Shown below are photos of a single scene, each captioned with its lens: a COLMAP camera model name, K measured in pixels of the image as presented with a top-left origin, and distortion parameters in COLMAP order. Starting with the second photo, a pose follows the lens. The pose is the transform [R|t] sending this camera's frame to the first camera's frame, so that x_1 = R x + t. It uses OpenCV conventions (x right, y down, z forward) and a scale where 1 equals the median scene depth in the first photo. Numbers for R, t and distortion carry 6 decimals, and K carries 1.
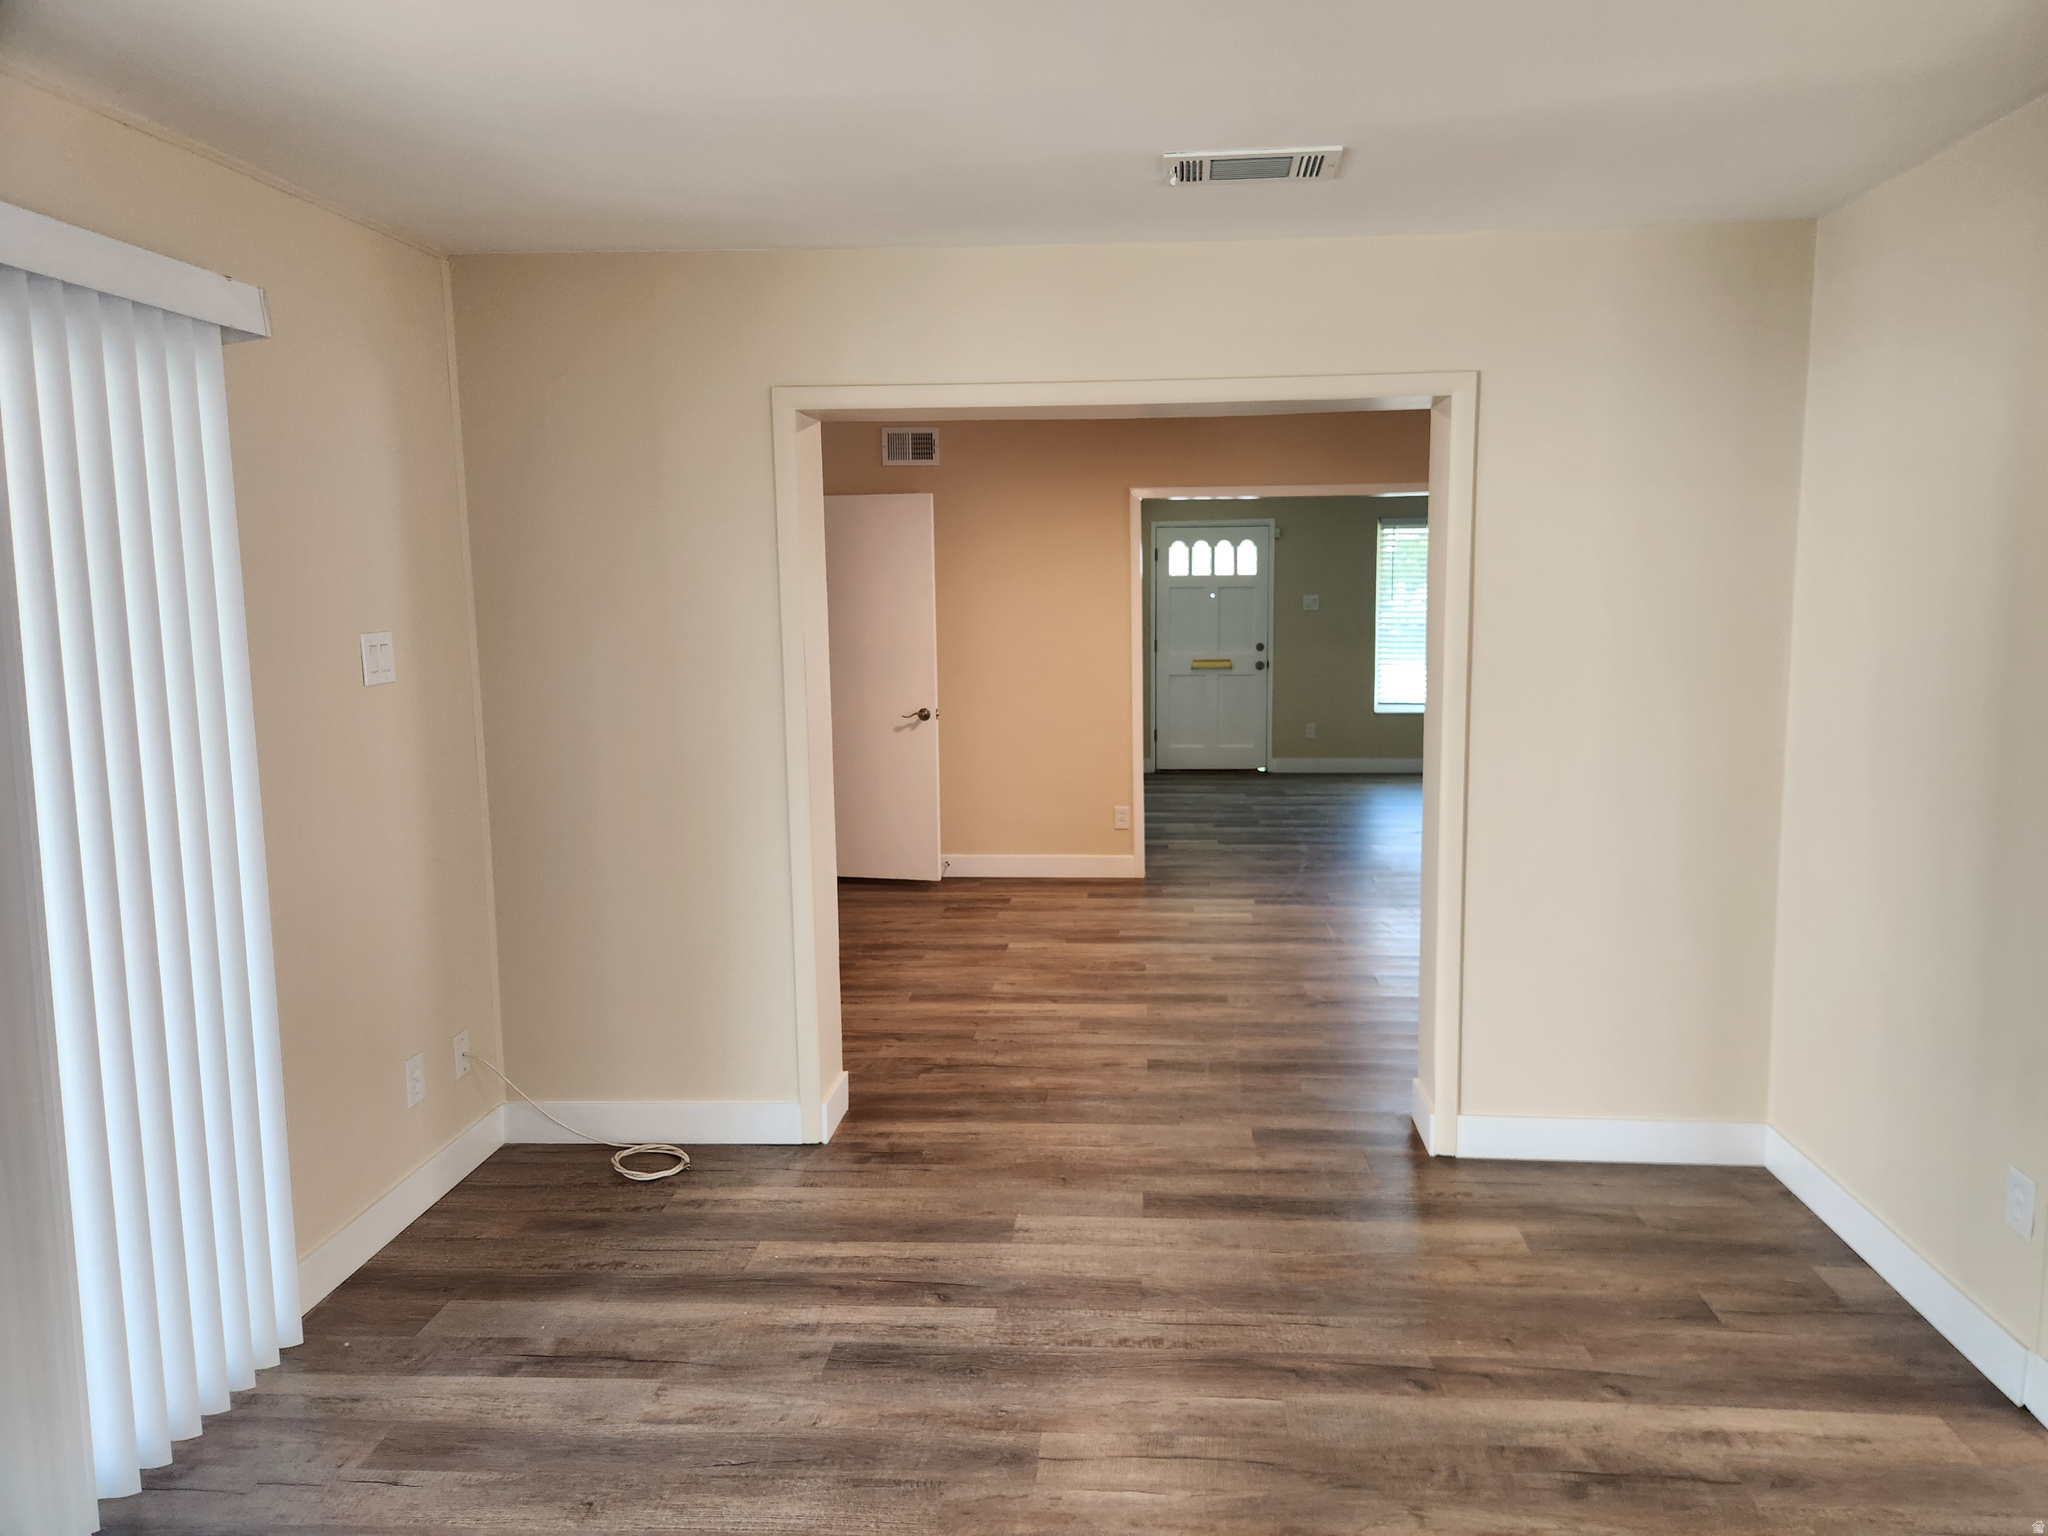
lens RADIAL K [[1375.8, 0, 1023.3], [0, 1375.8, 775.8], [0, 0, 1]] dist [0.031431, -0.011042]
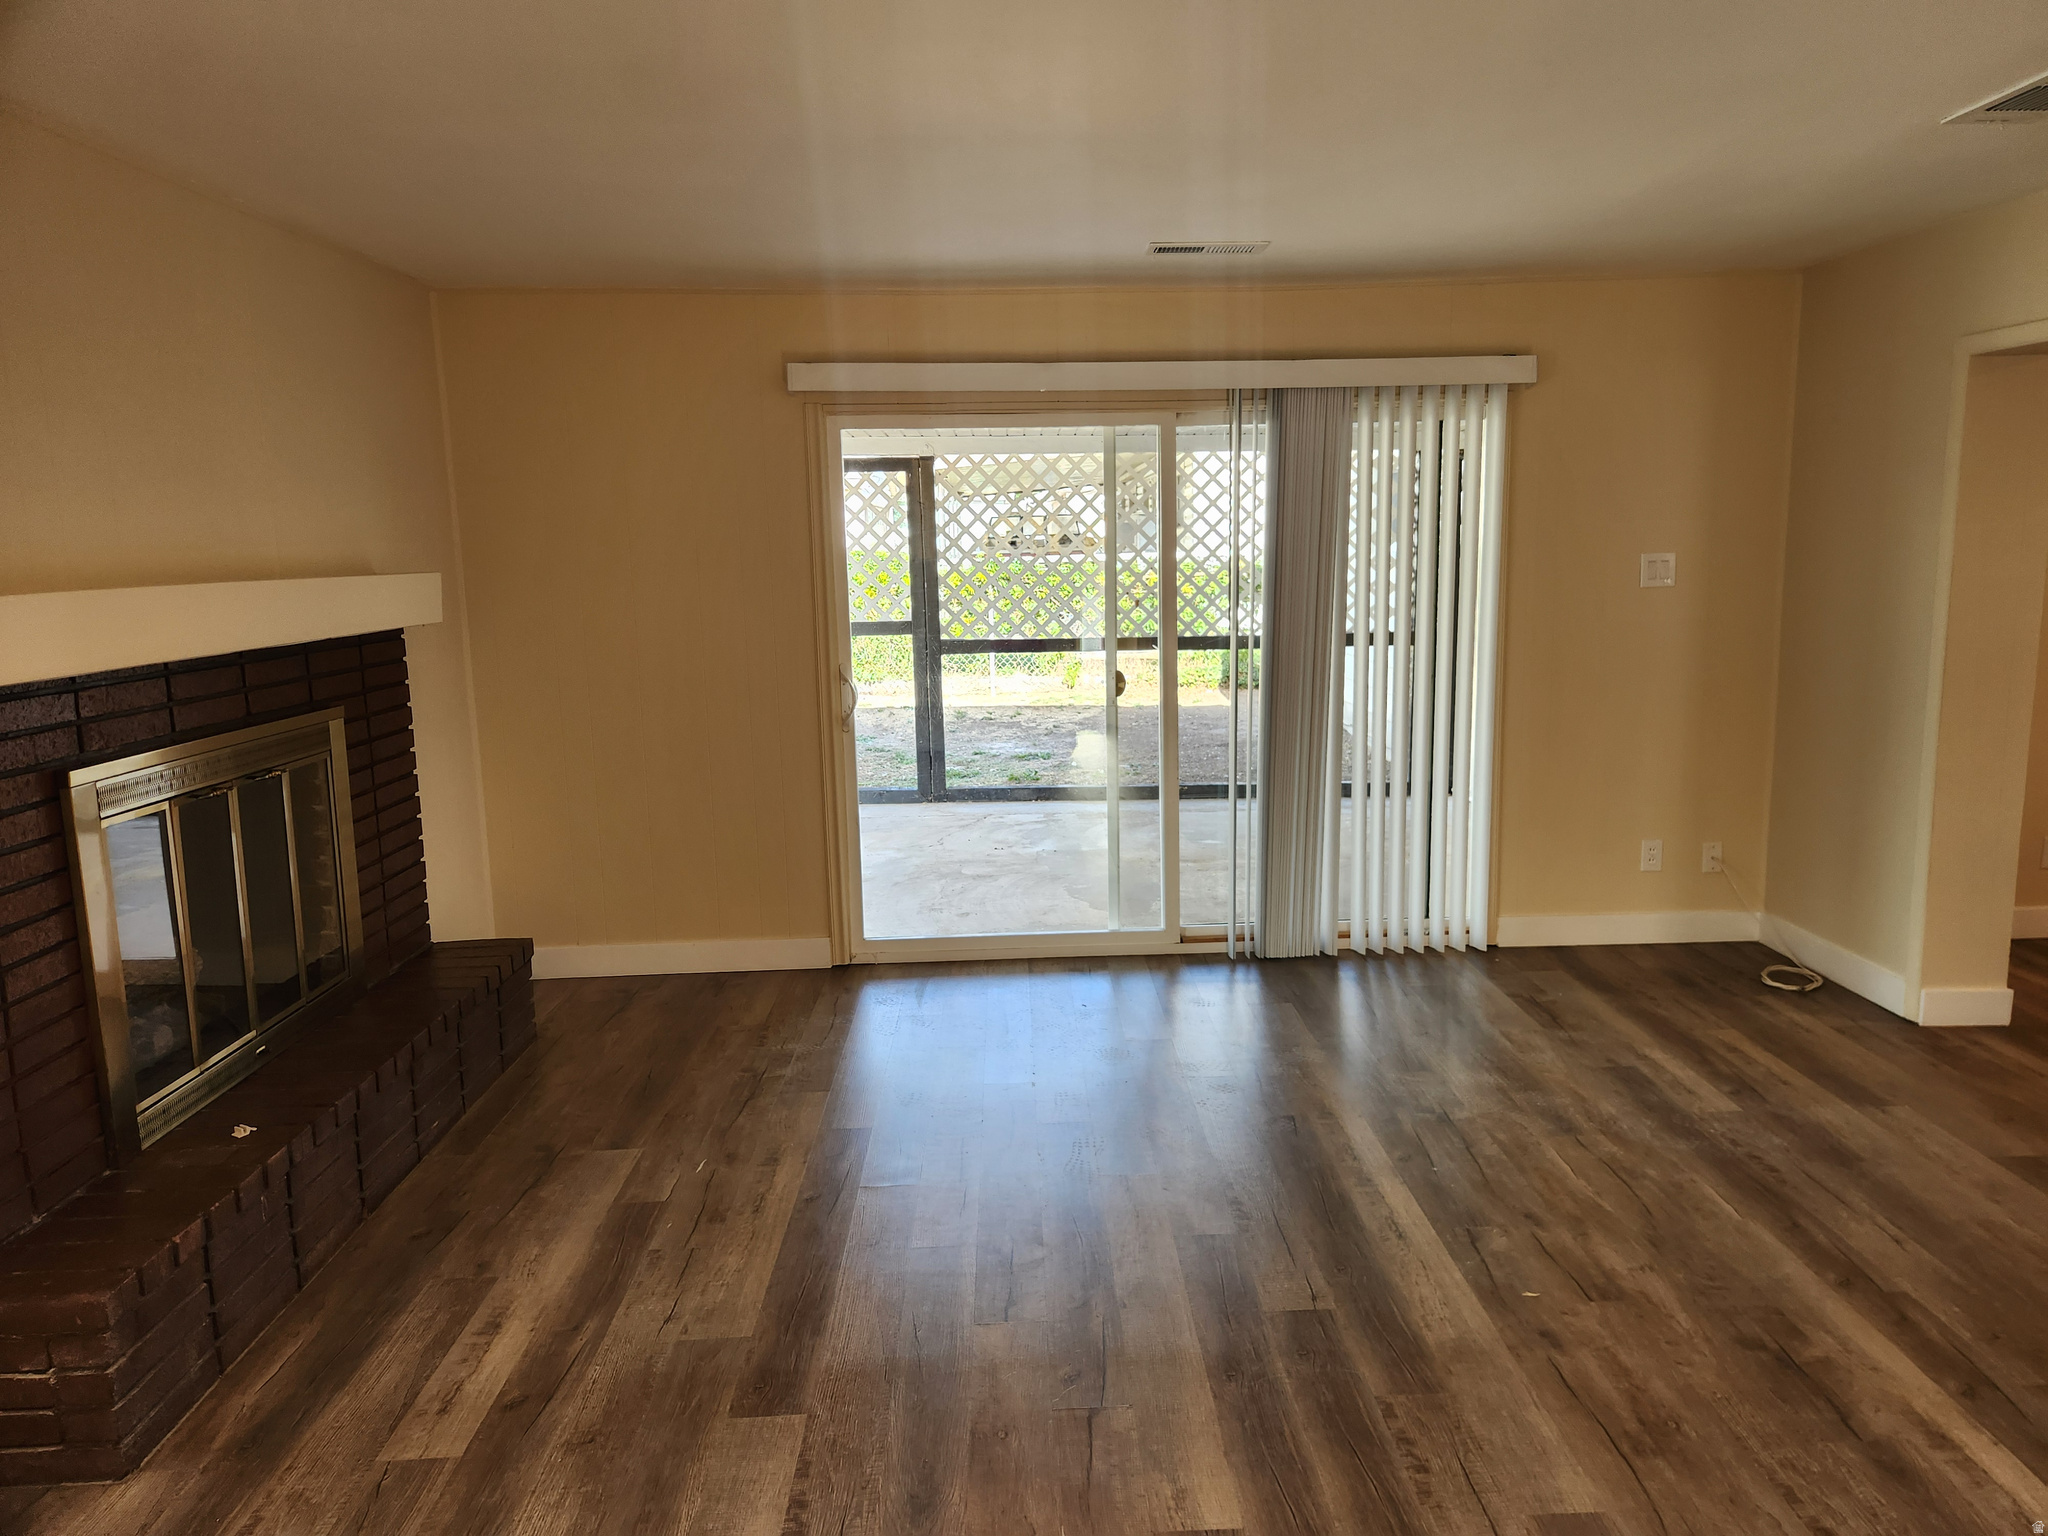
lens RADIAL K [[1375.8, 0, 1028.8], [0, 1375.8, 760.5], [0, 0, 1]] dist [0.031431, -0.011042]
pose [[0.078761, 0.171045, -0.982110, 1.243437], [-0.112440, 0.980408, 0.161731, -0.059685], [0.990532, 0.097690, 0.096451, 0.239083]]
